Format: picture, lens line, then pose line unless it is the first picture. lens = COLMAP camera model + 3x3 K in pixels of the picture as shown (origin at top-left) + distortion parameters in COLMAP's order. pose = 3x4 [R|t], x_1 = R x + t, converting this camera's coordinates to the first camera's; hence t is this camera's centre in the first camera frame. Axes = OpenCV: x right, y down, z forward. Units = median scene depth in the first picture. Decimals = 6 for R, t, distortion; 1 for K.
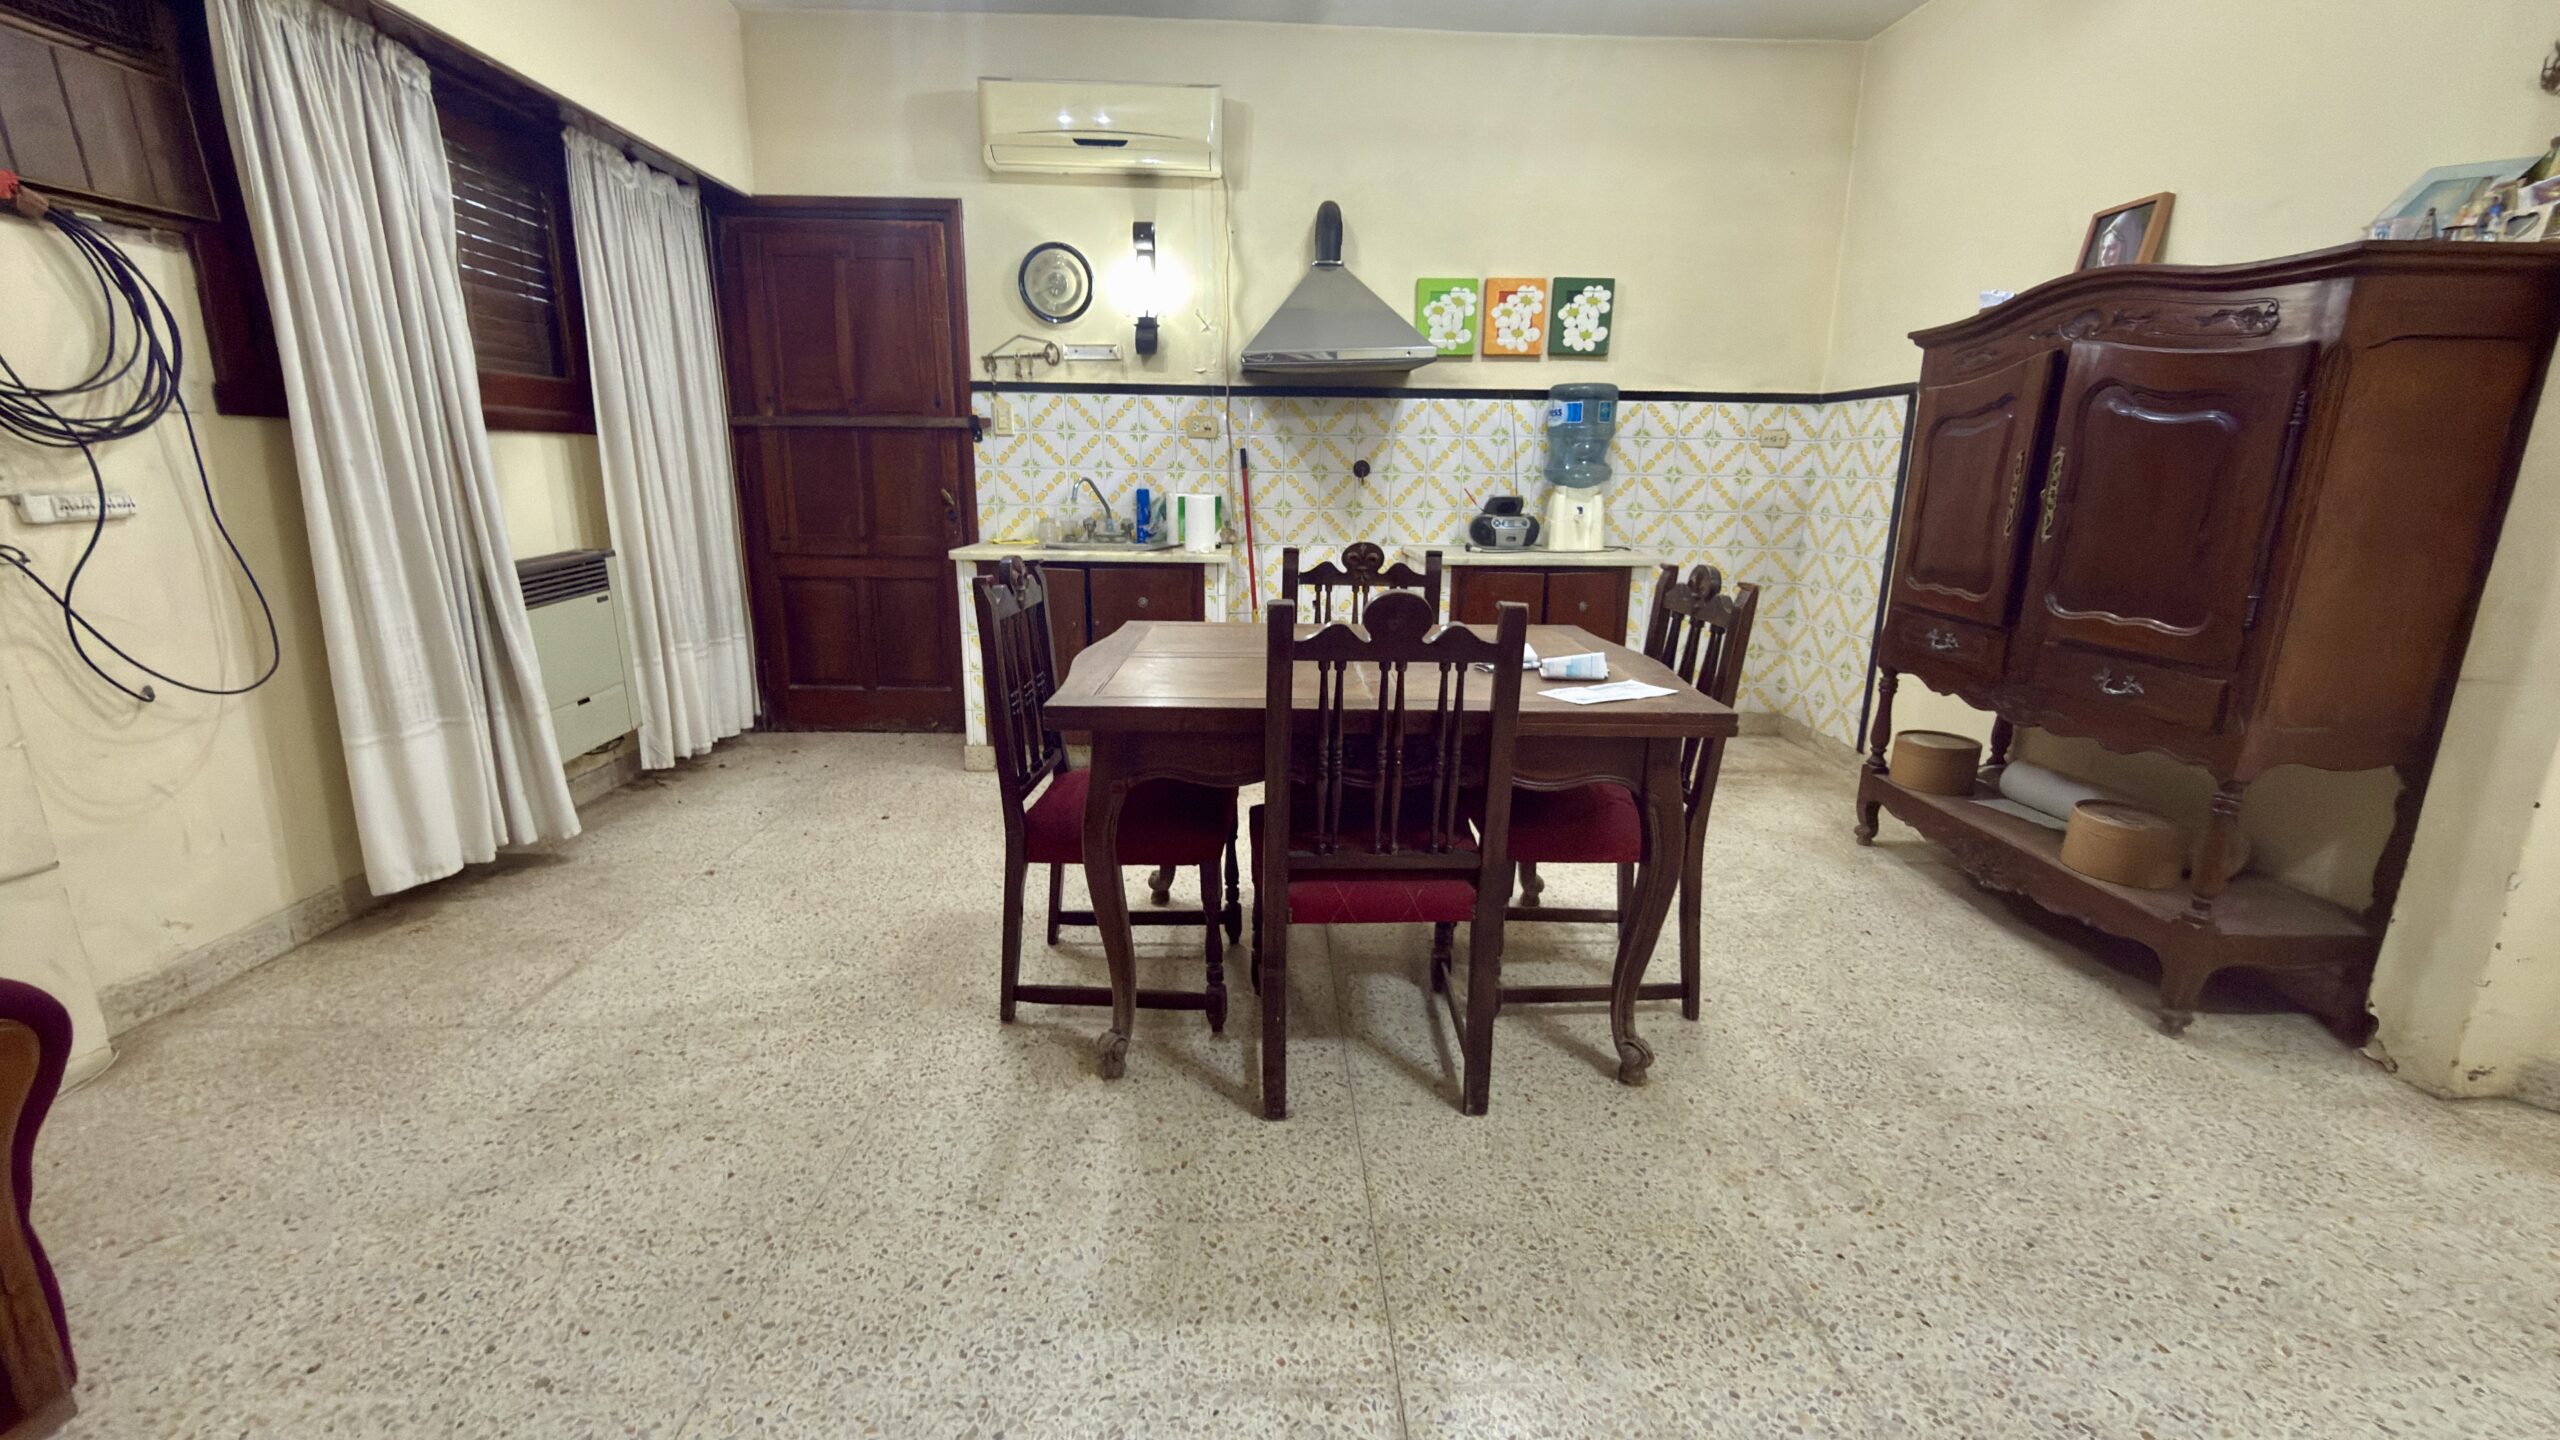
lens RADIAL K [[1020.4, 0, 1280.2], [0, 1020.4, 717.8], [0, 0, 1]] dist [-0.001423, 0.000480]
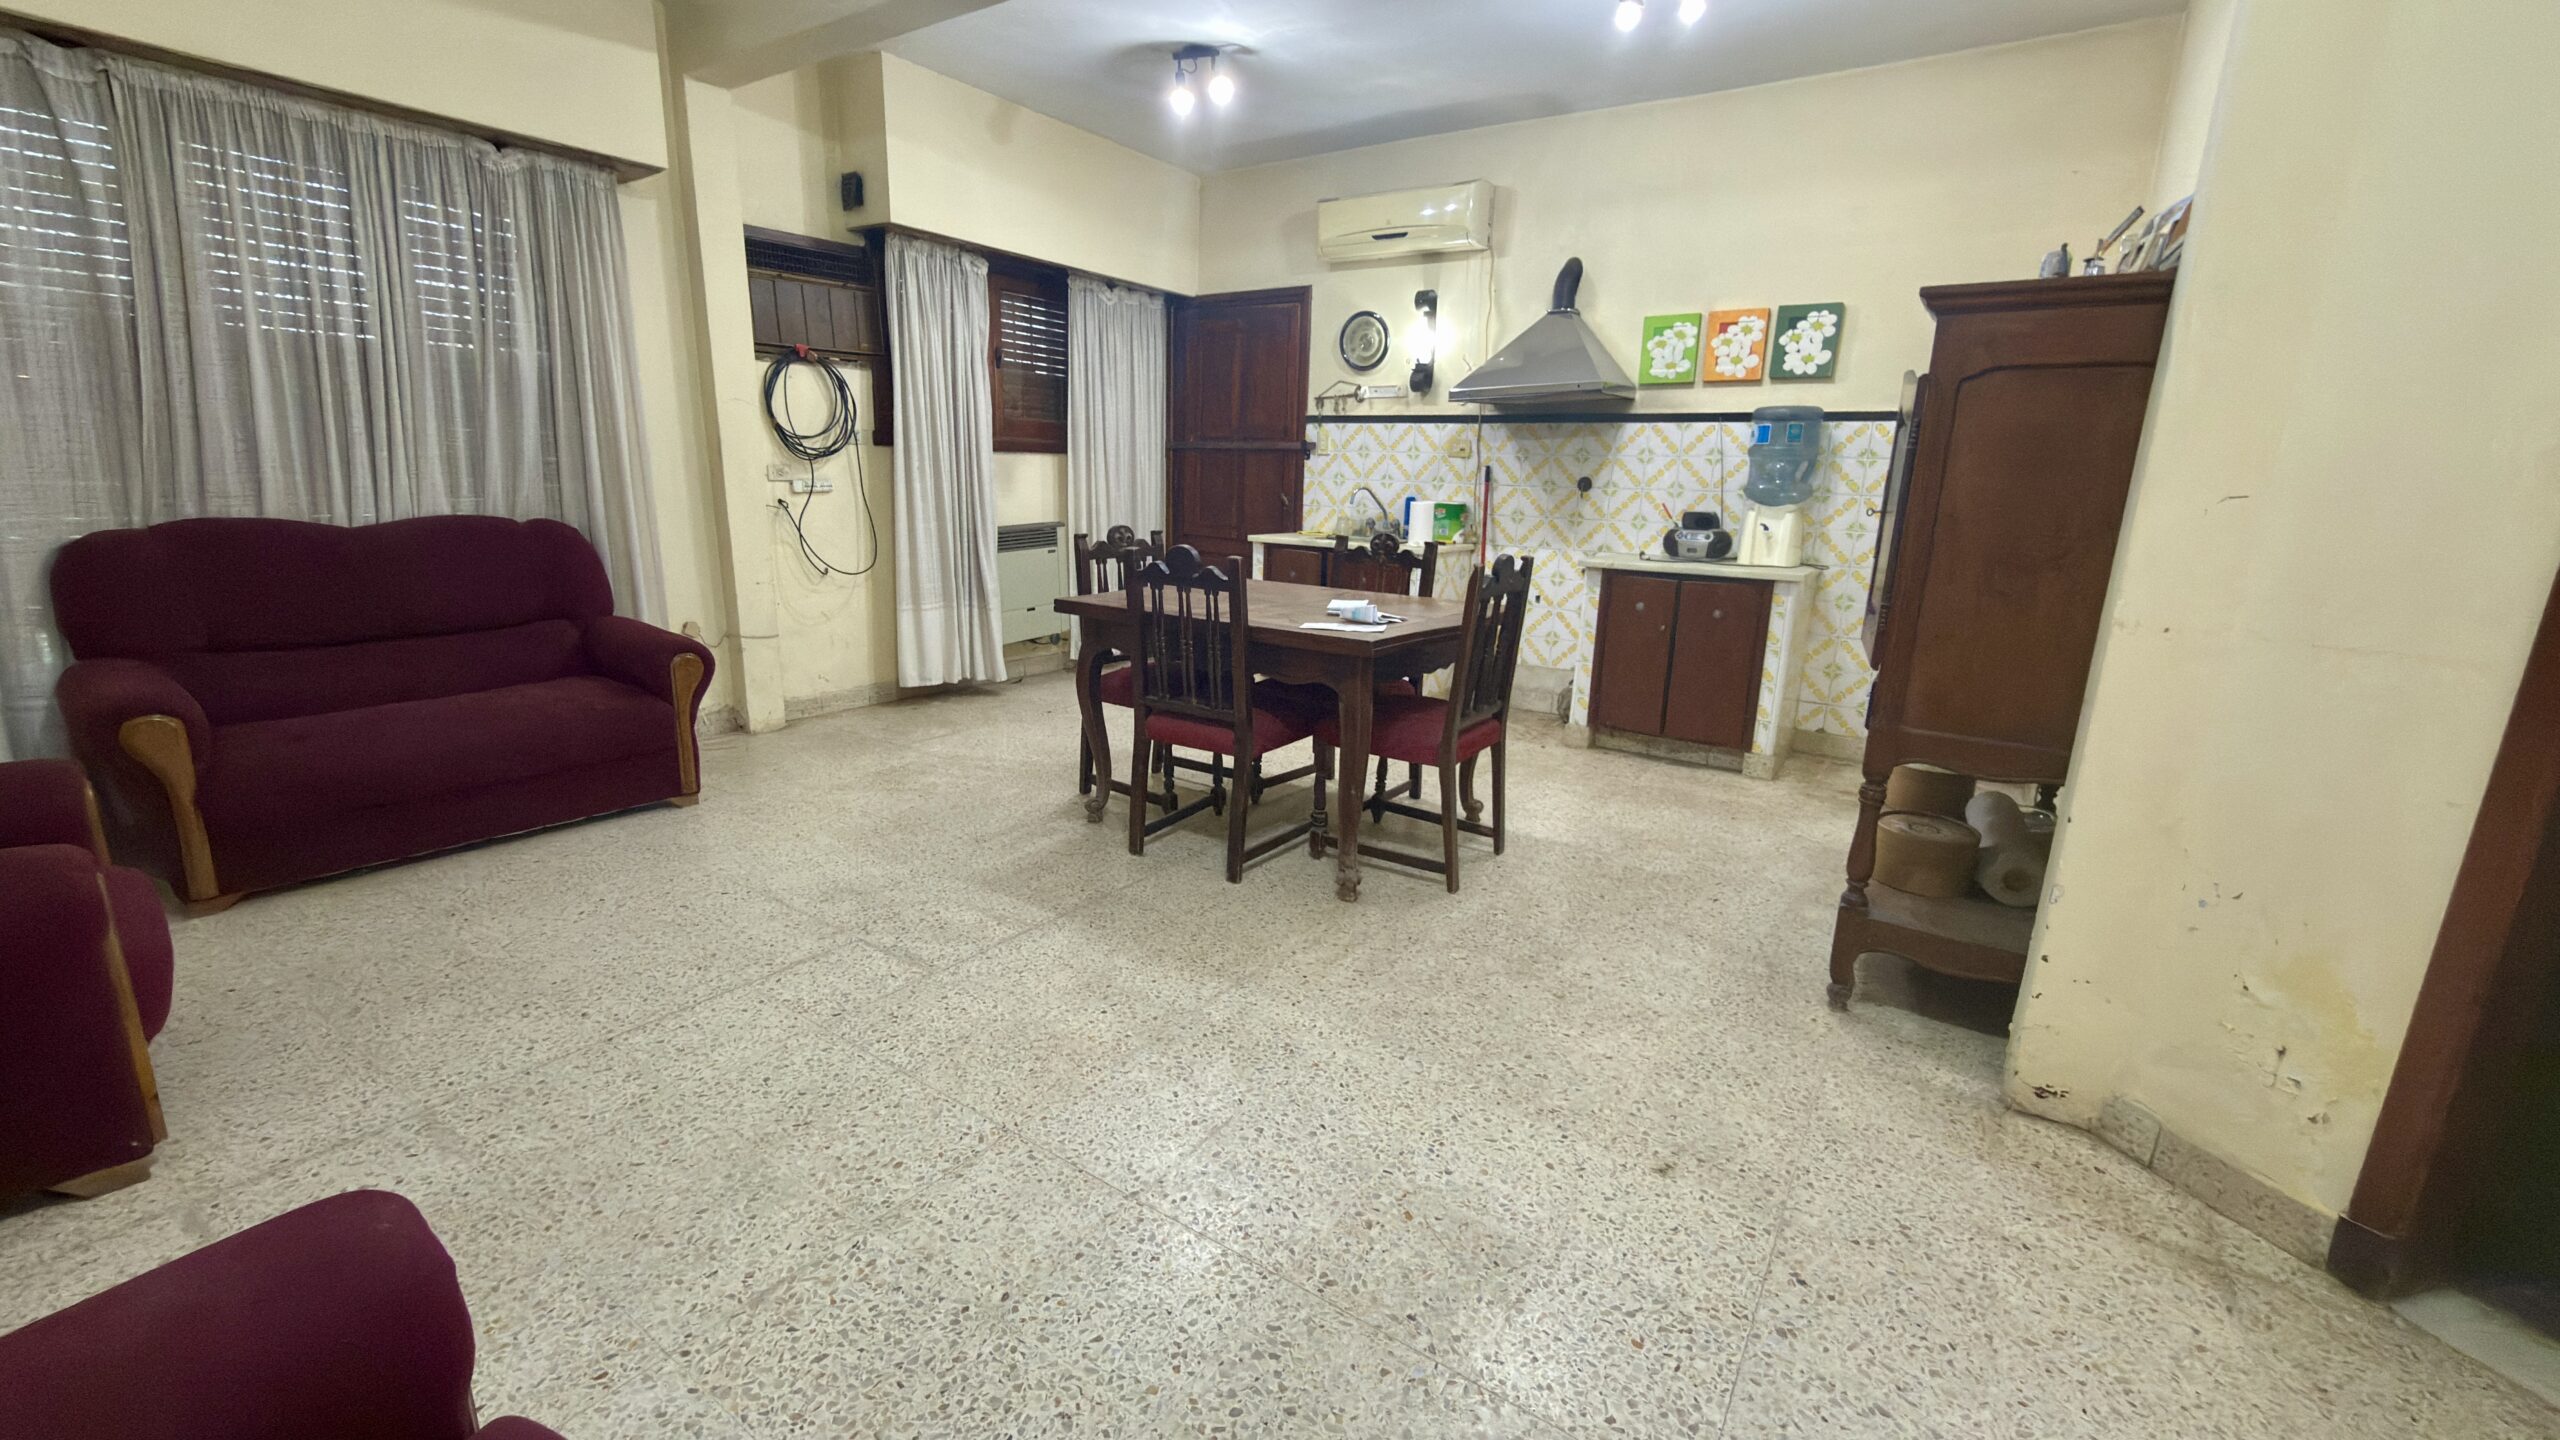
lens RADIAL K [[1020.4, 0, 1272.7], [0, 1020.4, 713.8], [0, 0, 1]] dist [-0.001423, 0.000480]
pose [[0.810099, 0.145466, -0.567961, 0.526708], [-0.156705, 0.987210, 0.029330, 0.035060], [0.564963, 0.065242, 0.822533, -0.136696]]
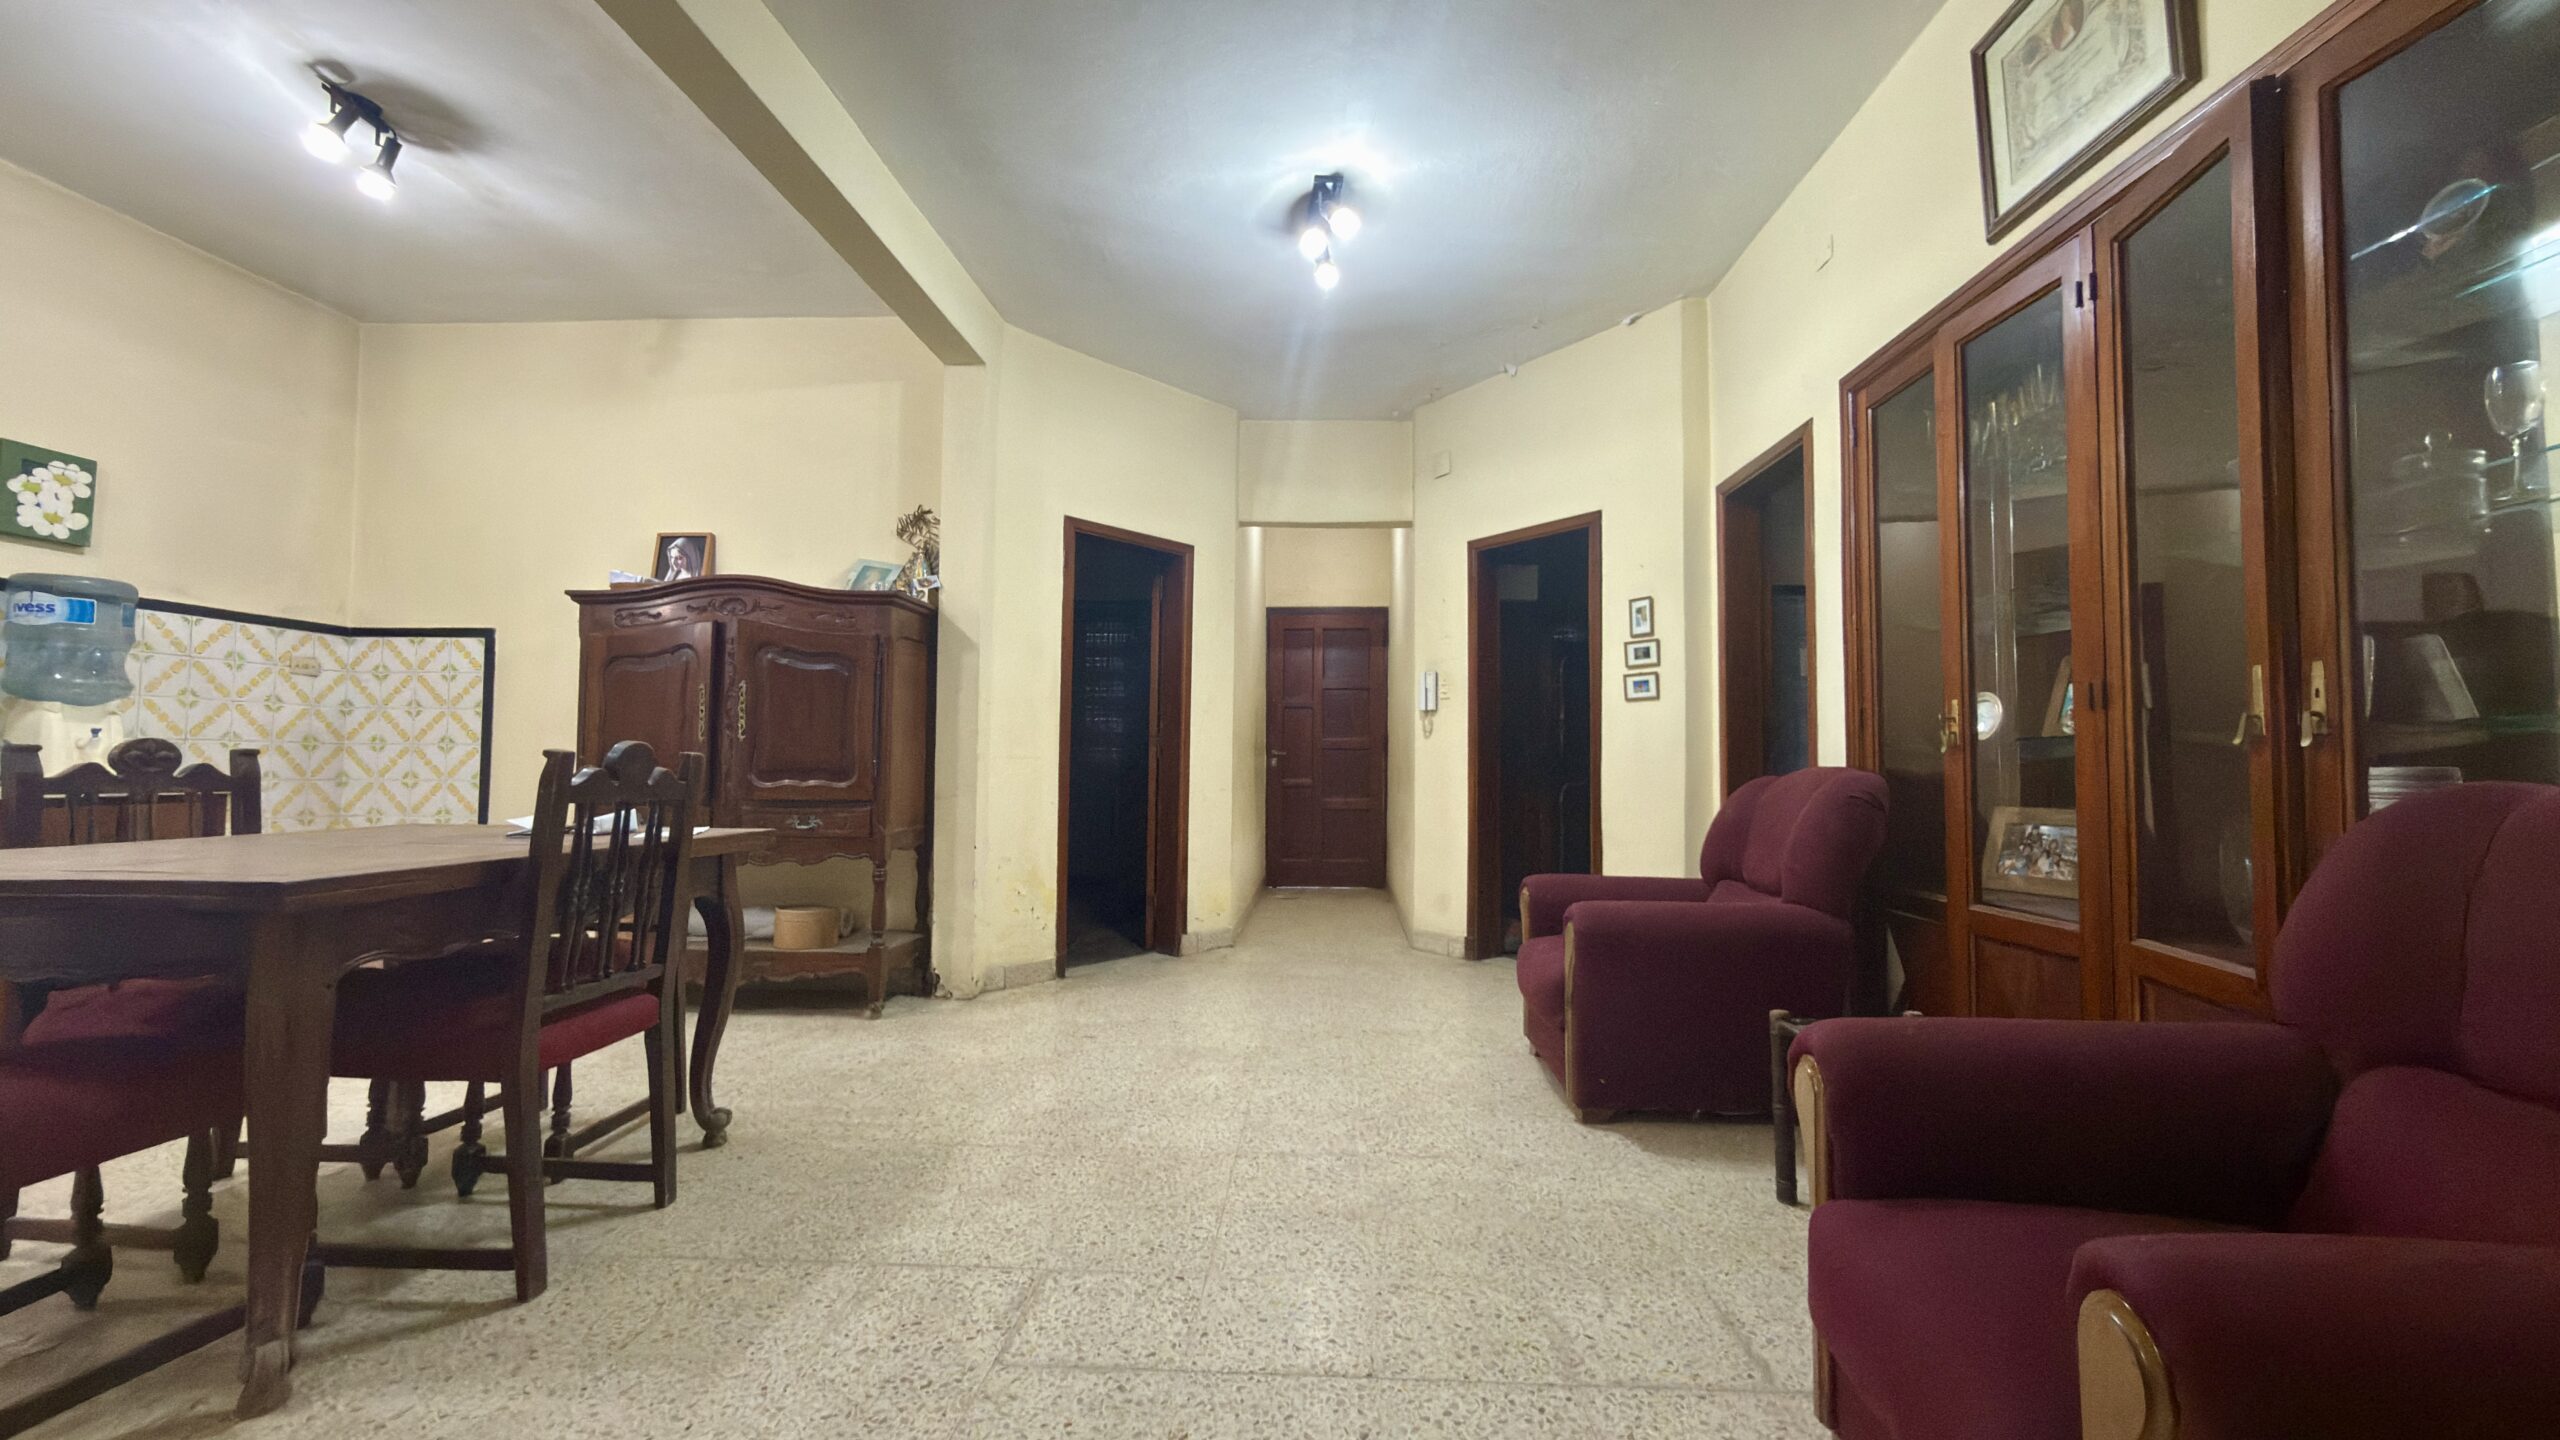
lens RADIAL K [[1020.4, 0, 1283.4], [0, 1020.4, 716.3], [0, 0, 1]] dist [-0.001423, 0.000480]
pose [[0.074108, 0.037352, 0.996550, -0.434950], [0.229500, 0.971838, -0.053493, 0.036925], [-0.970483, 0.232673, 0.063449, 0.063564]]
